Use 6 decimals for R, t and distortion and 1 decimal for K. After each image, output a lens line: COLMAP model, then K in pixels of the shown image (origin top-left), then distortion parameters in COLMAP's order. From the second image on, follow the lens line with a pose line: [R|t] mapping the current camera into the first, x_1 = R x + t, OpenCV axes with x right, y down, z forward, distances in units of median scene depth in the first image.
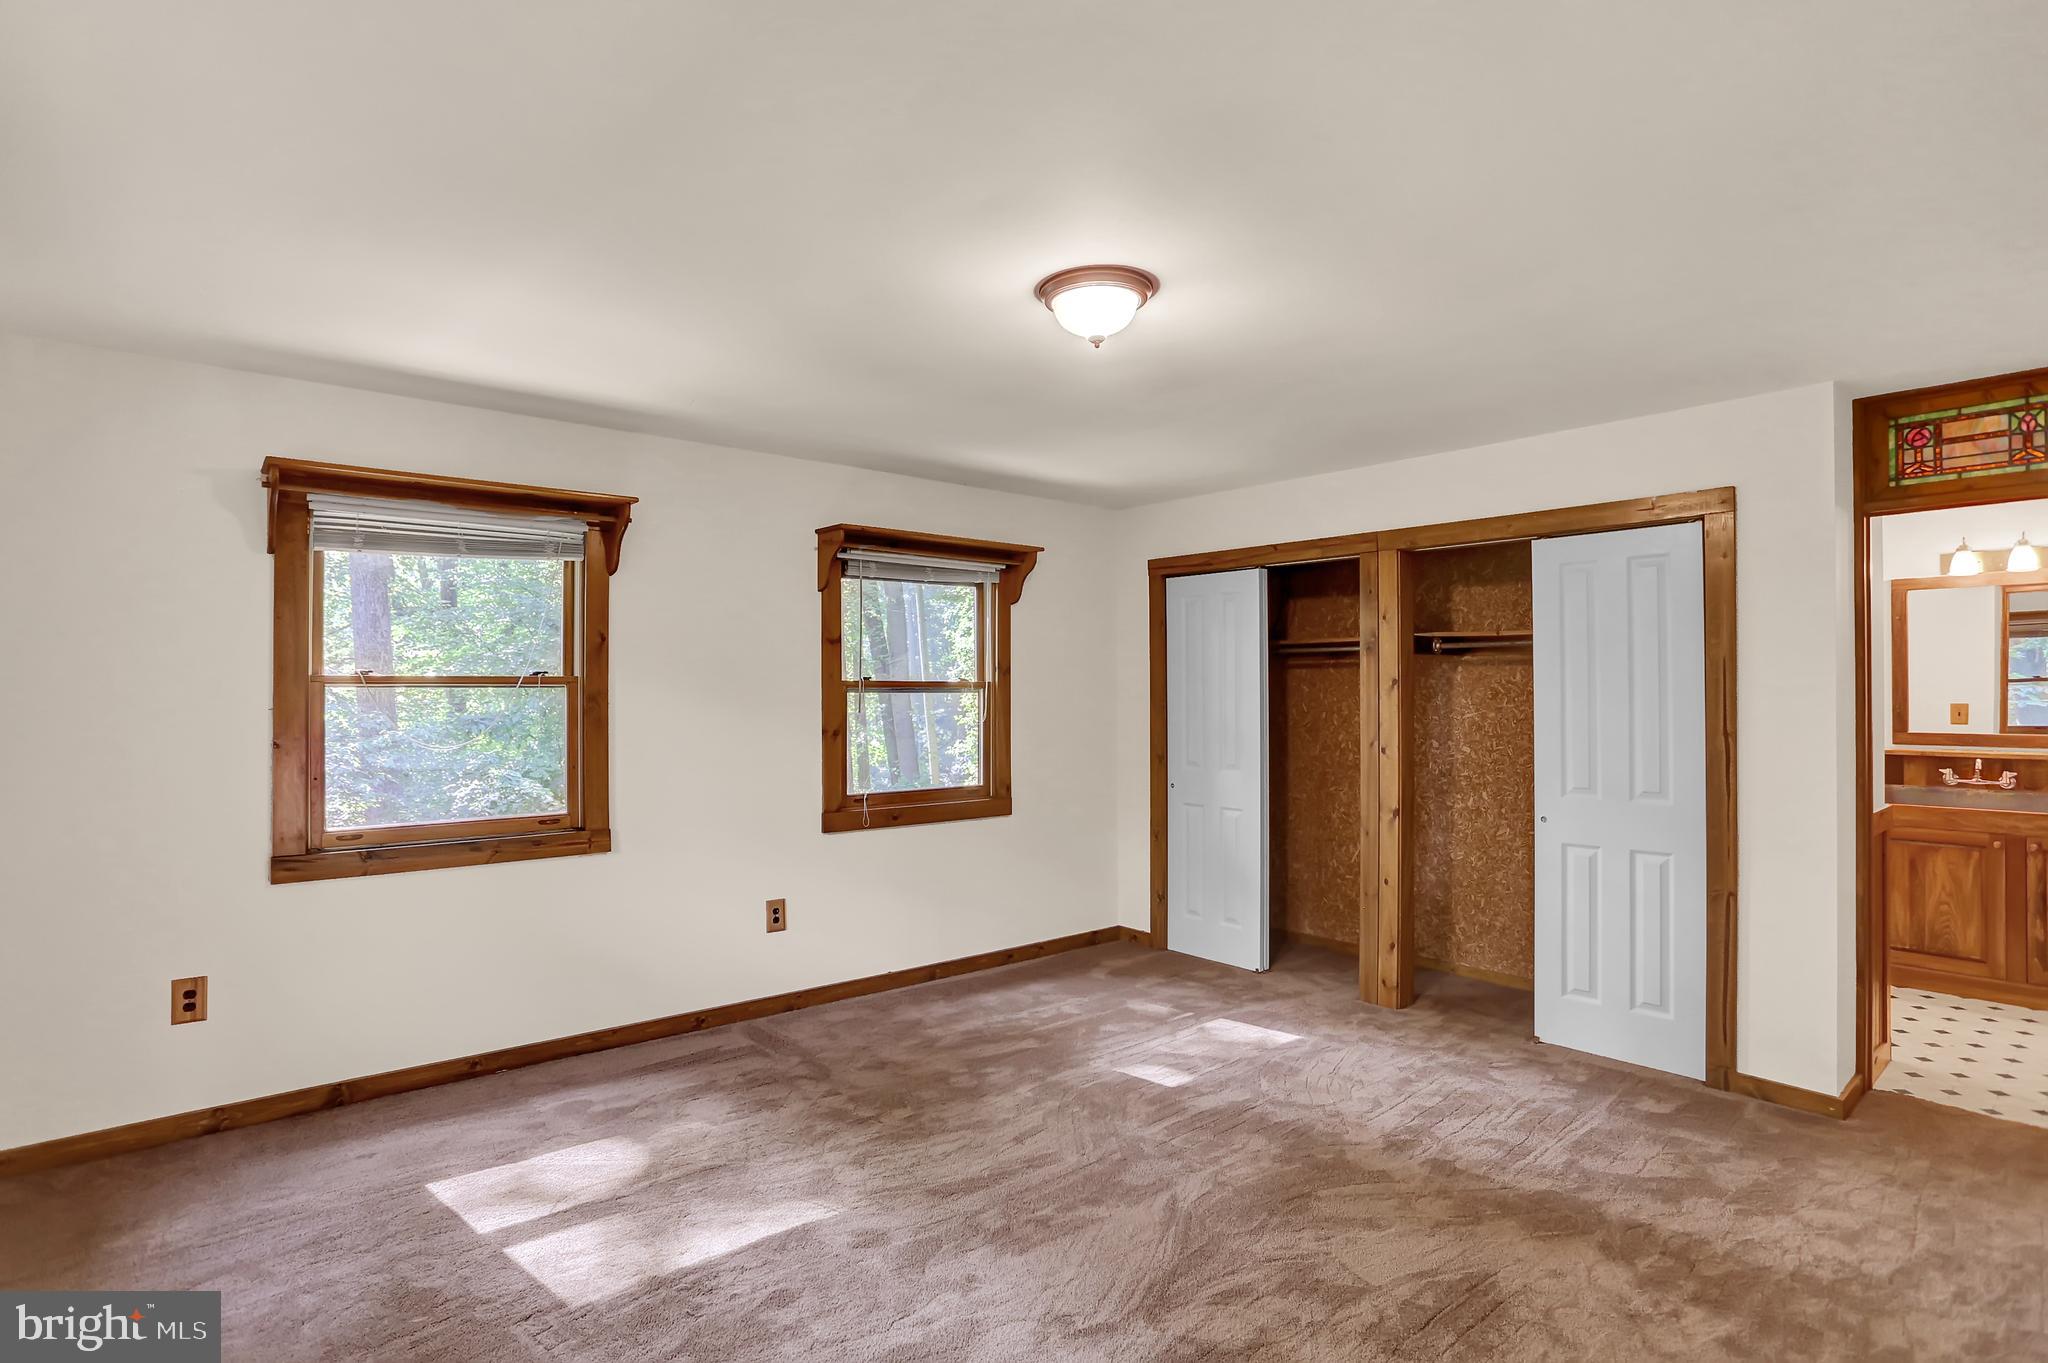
lens RADIAL K [[1009.0, 0, 1027.6], [0, 1009.0, 674.7], [0, 0, 1]] dist [-0.081823, 0.033255]
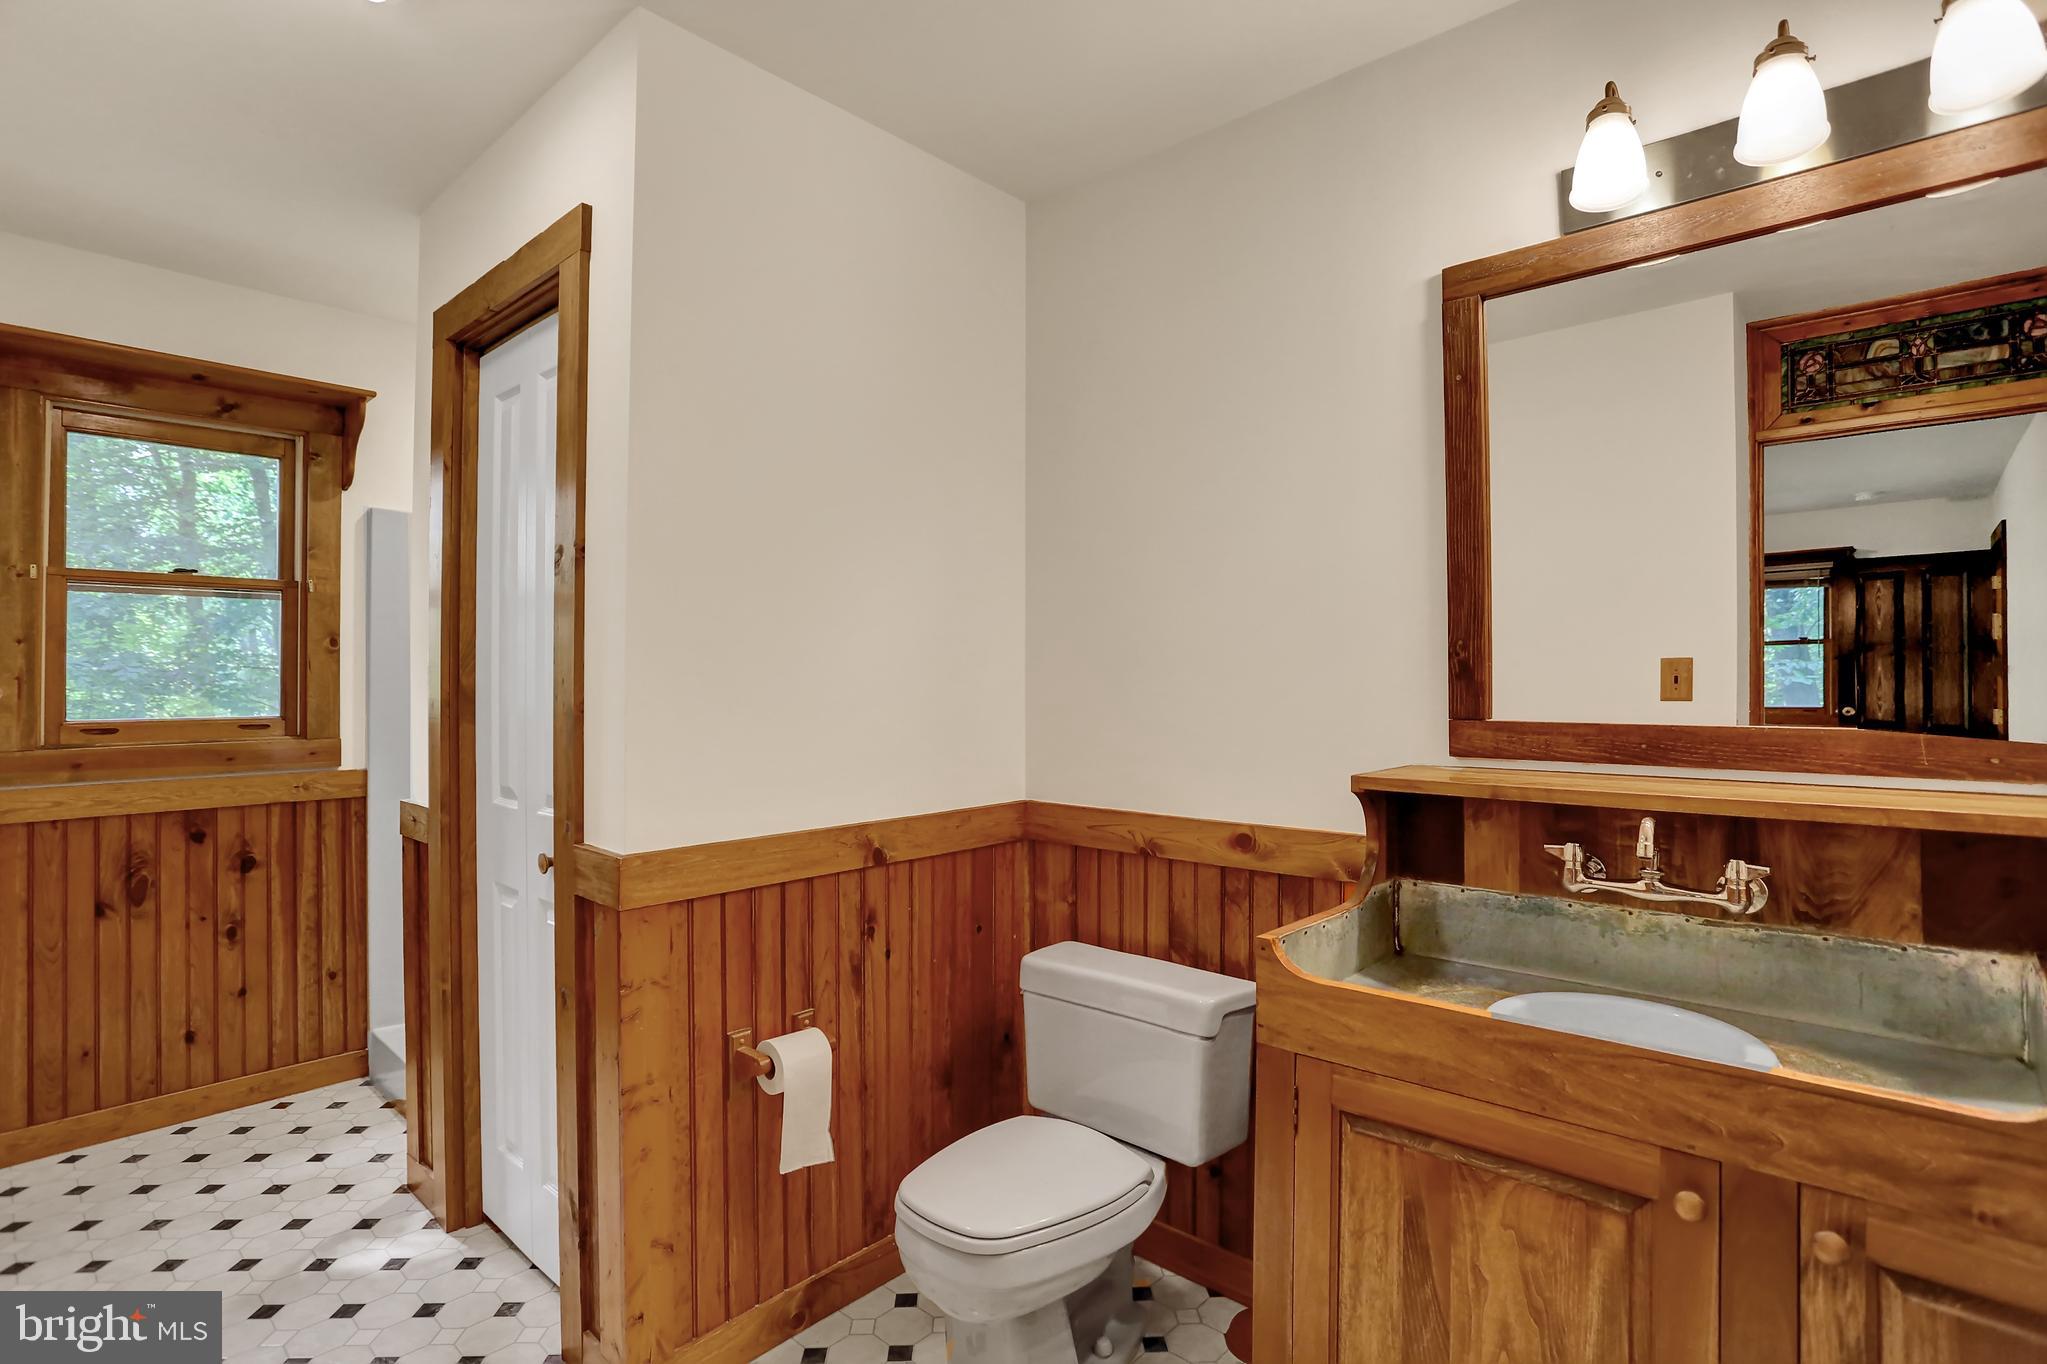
lens RADIAL K [[1008.5, 0, 1027.1], [0, 1008.5, 675.3], [0, 0, 1]] dist [-0.081823, 0.033255]
pose [[0.989692, -0.003701, 0.143163, 0.747200], [0.002883, 0.999978, 0.005921, 0.043882], [-0.143182, -0.005447, 0.989681, 0.722985]]
